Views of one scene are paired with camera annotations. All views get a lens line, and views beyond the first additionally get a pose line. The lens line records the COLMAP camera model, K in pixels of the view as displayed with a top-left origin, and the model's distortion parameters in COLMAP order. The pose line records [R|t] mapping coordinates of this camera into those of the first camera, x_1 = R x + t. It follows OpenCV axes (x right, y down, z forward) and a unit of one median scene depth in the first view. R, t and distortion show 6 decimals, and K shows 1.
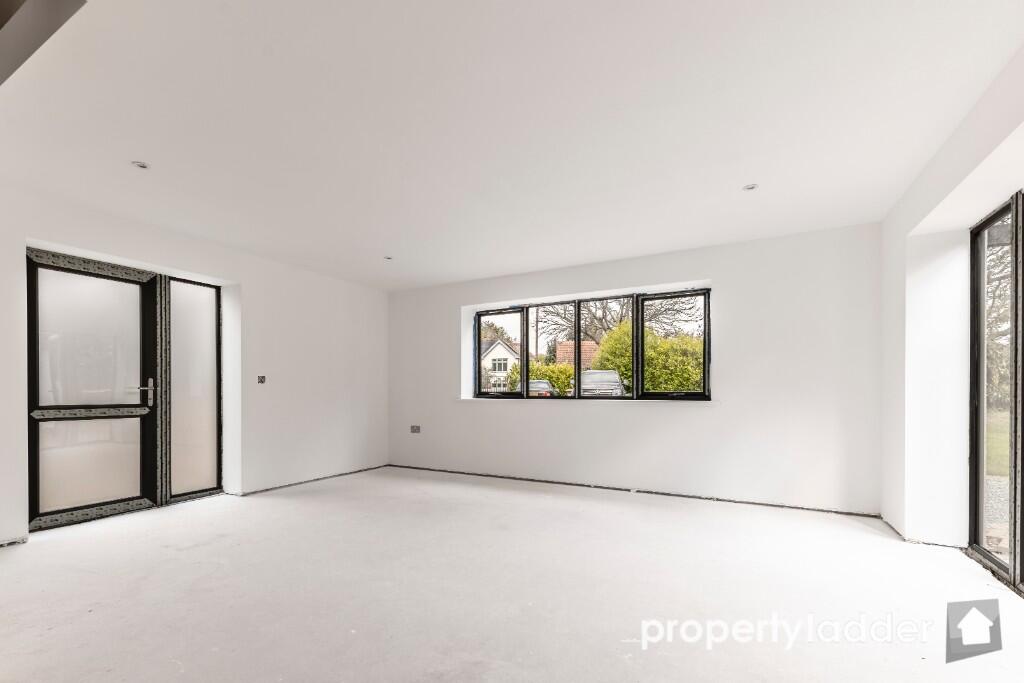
lens RADIAL K [[445.2, 0, 493.2], [0, 445.2, 396.8], [0, 0, 1]] dist [-0.001881, 0.000356]
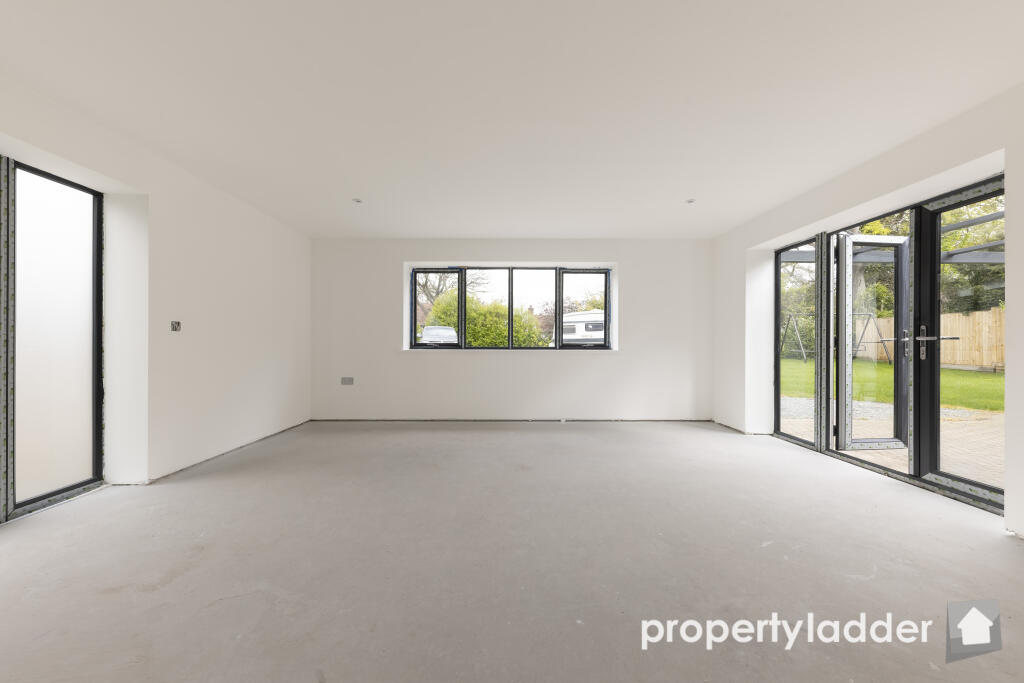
lens RADIAL K [[352.3, 0, 518.8], [0, 352.3, 346.1], [0, 0, 1]] dist [0.000727, -0.001646]
pose [[0.871463, -0.002114, 0.490457, -0.277732], [0.004058, 0.999988, -0.002900, -0.001008], [-0.490445, 0.004517, 0.871461, 0.168949]]
